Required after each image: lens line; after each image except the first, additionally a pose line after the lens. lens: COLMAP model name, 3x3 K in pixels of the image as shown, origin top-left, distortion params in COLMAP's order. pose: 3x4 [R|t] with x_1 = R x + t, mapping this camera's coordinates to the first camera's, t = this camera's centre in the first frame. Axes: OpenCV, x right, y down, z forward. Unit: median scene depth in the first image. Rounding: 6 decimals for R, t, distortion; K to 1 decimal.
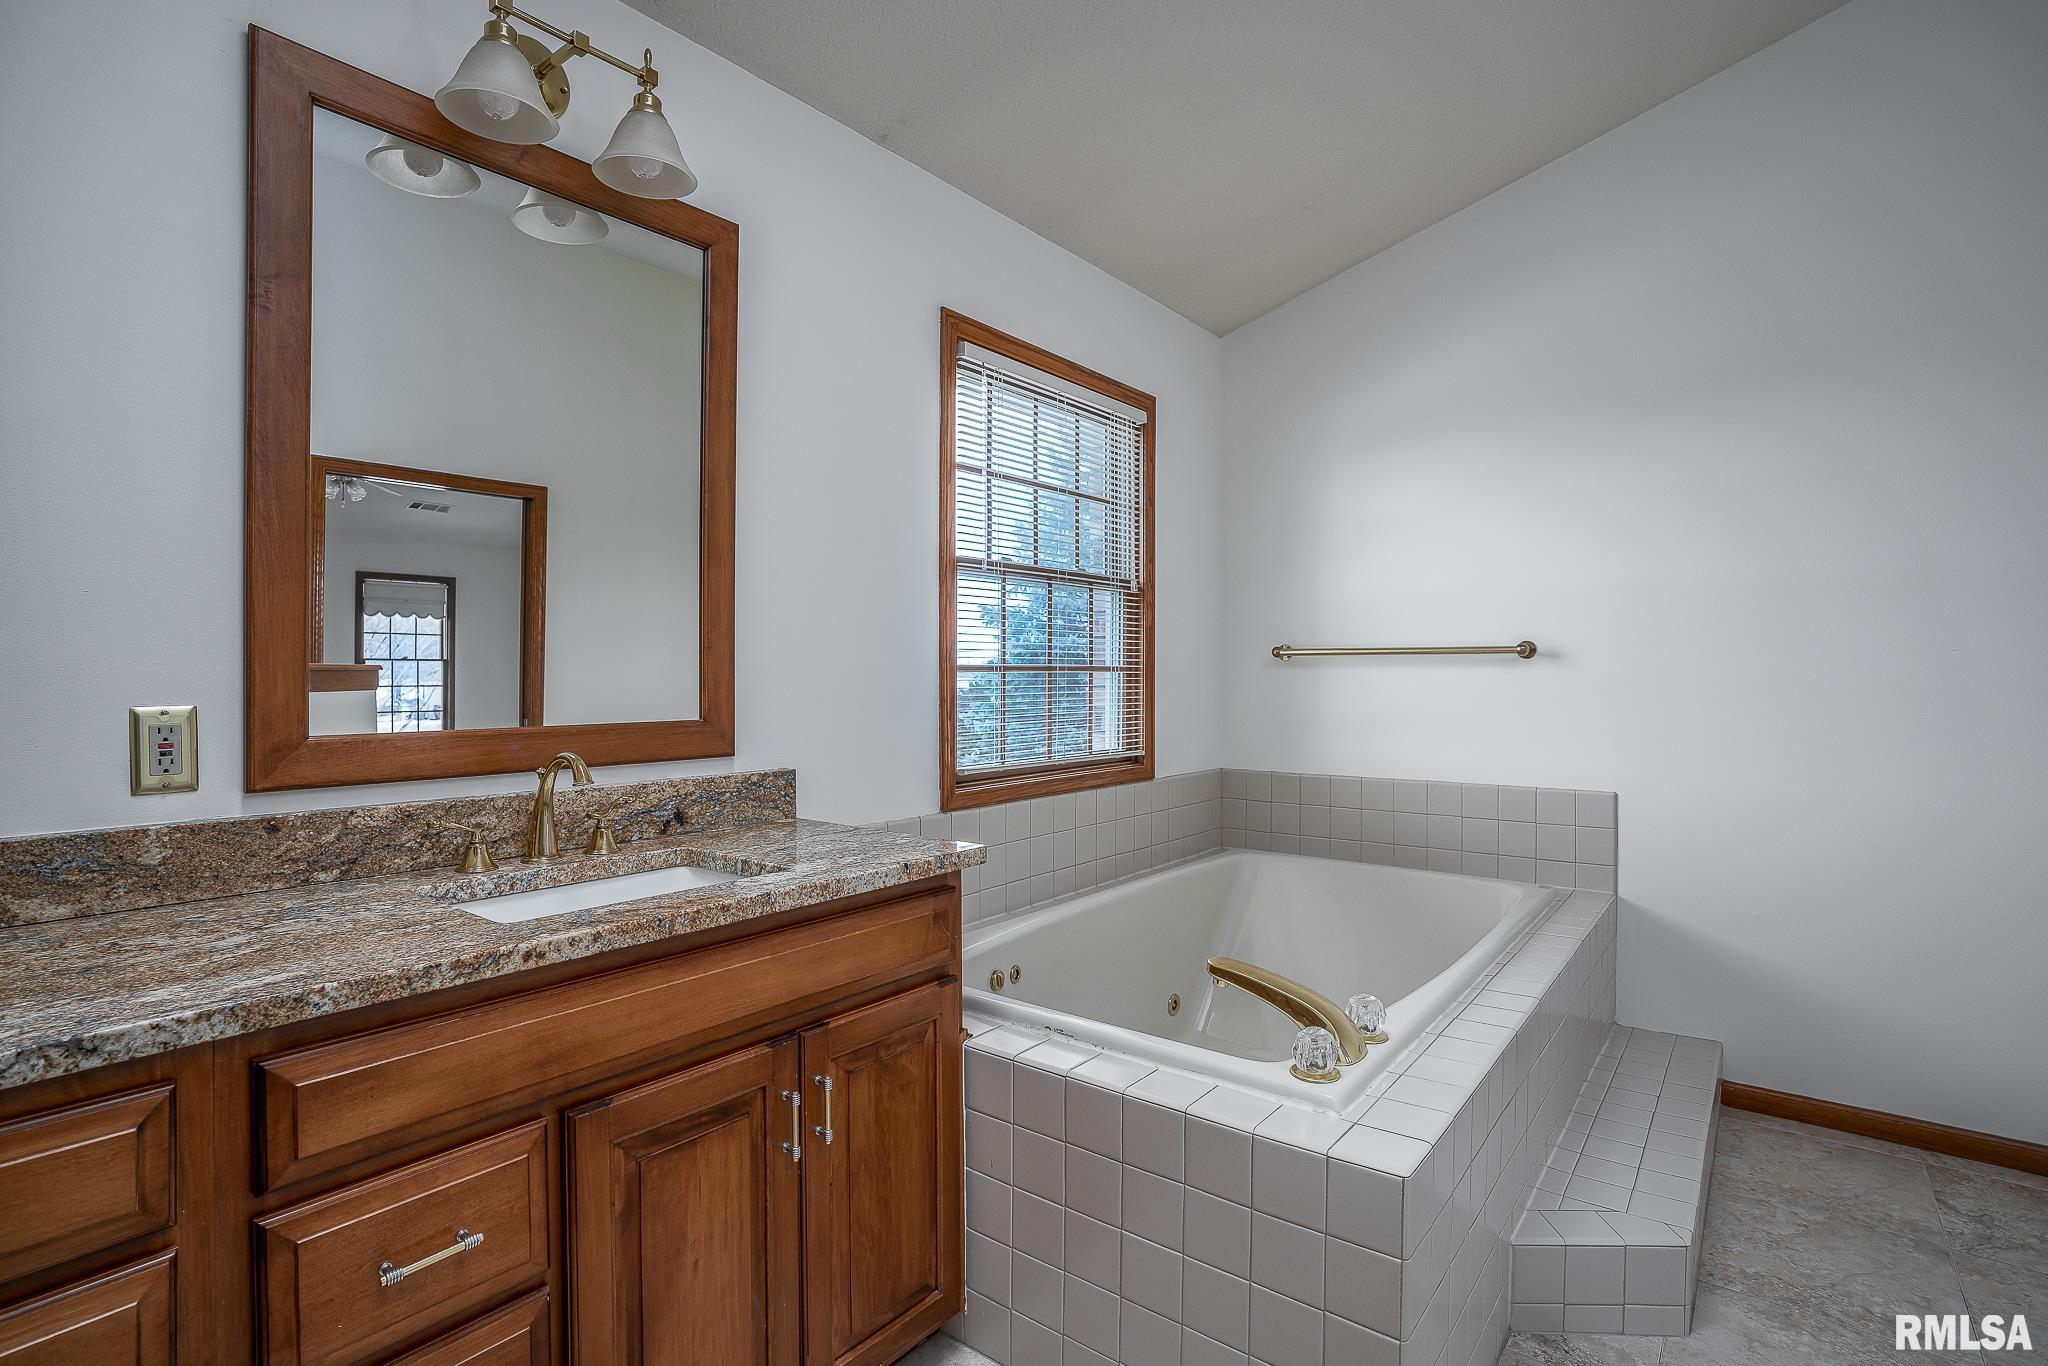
lens RADIAL K [[991.0, 0, 1024.0], [0, 991.0, 683.0], [0, 0, 1]] dist [-0.065604, 0.024305]
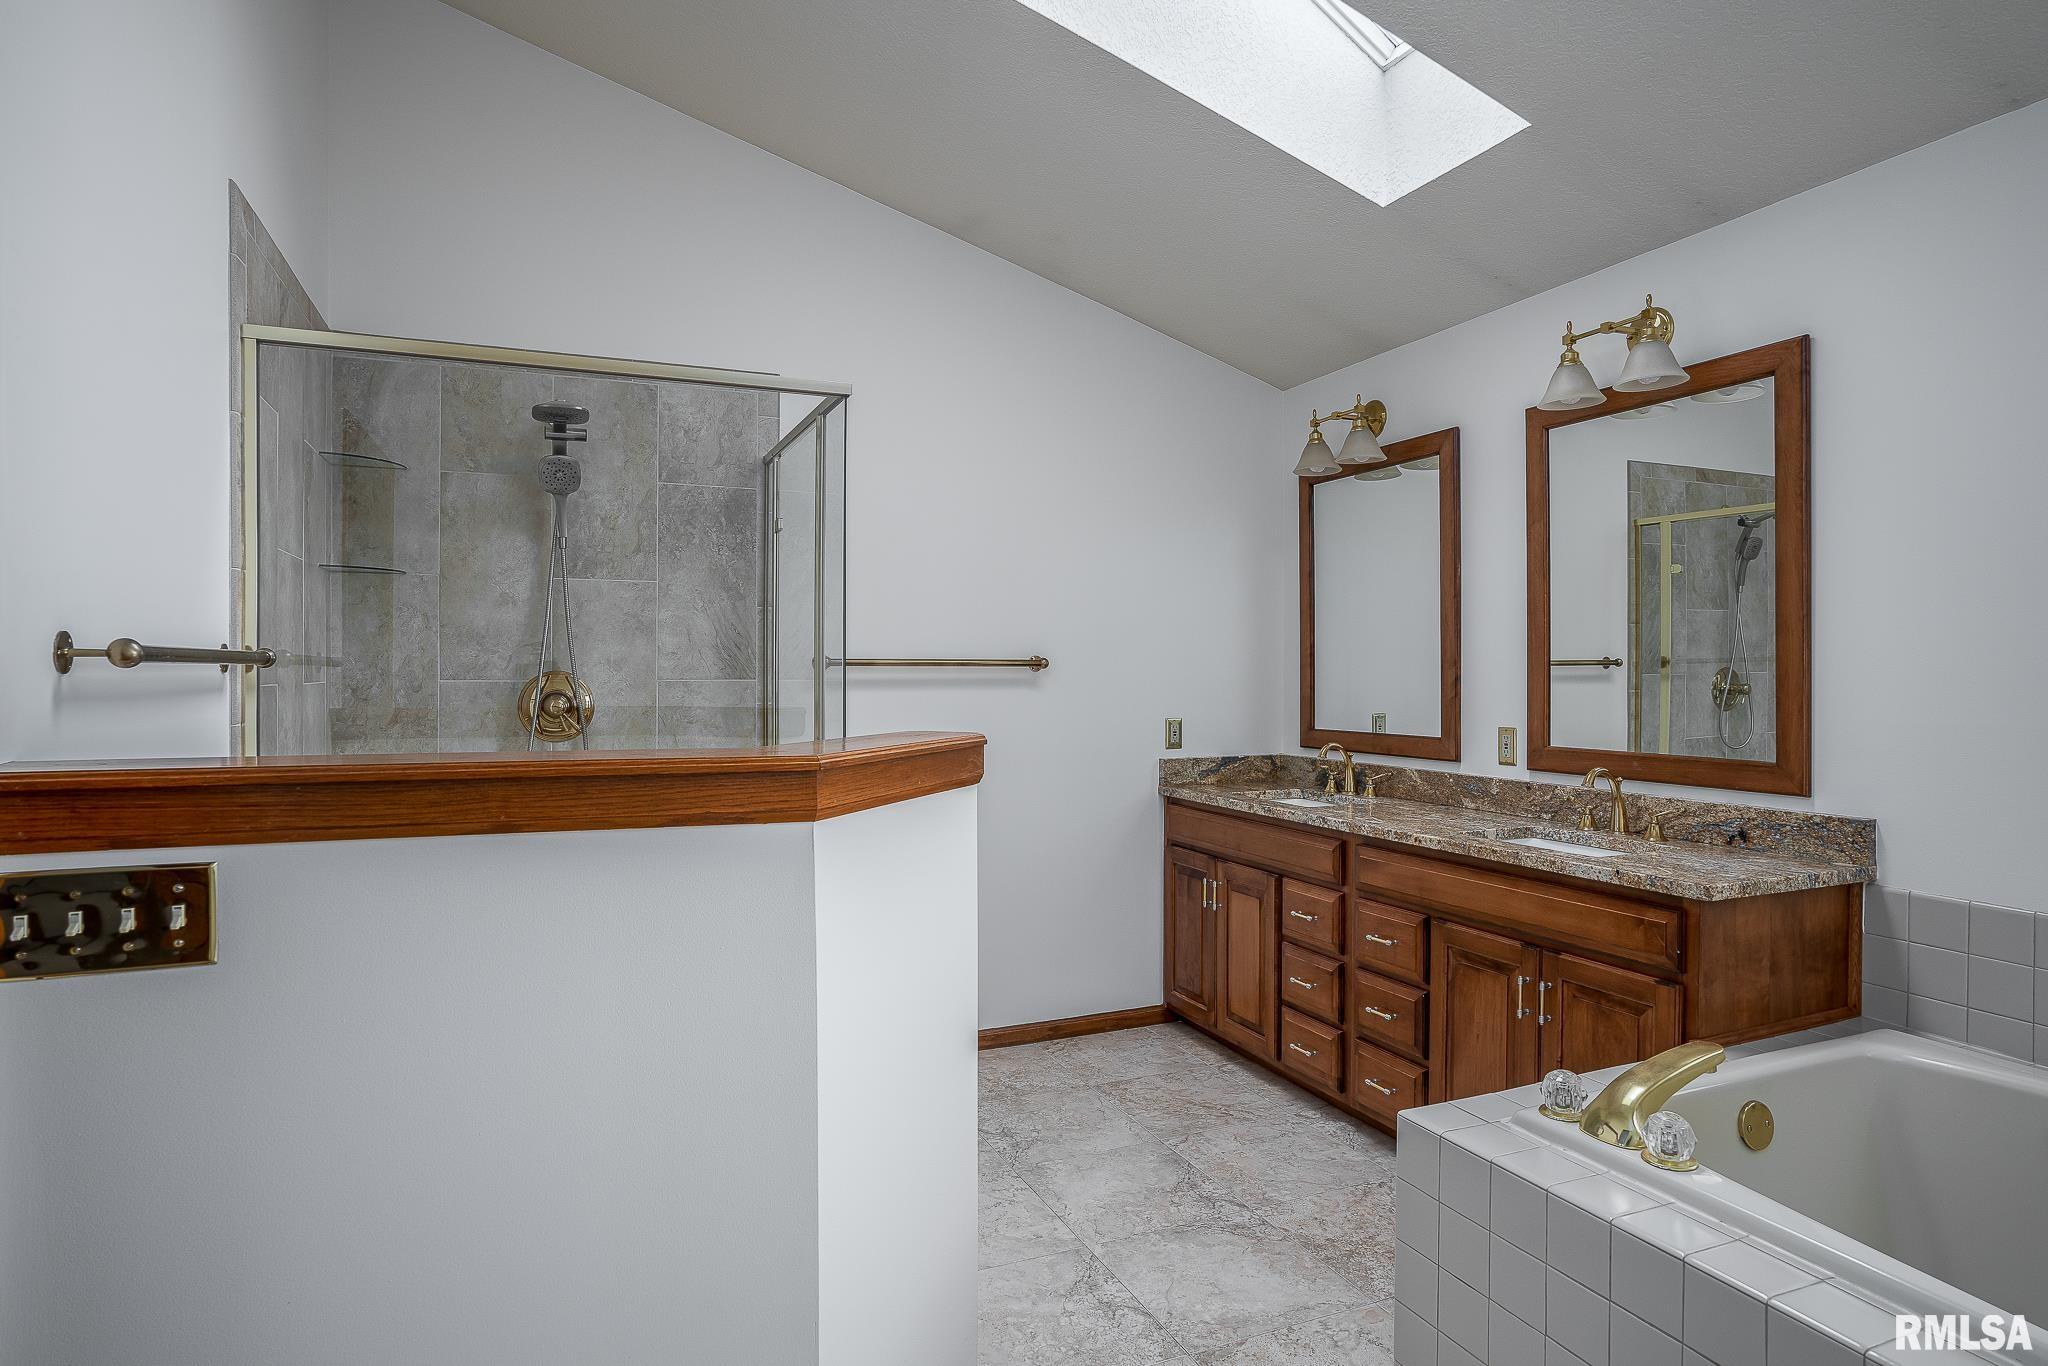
lens RADIAL K [[1102.4, 0, 1024.0], [0, 1102.4, 683.0], [0, 0, 1]] dist [-0.064649, 0.028292]
pose [[-0.482862, 0.007430, -0.875665, 1.532332], [-0.009136, 0.999867, 0.013521, -0.083912], [0.875649, 0.014529, -0.482729, 0.979484]]
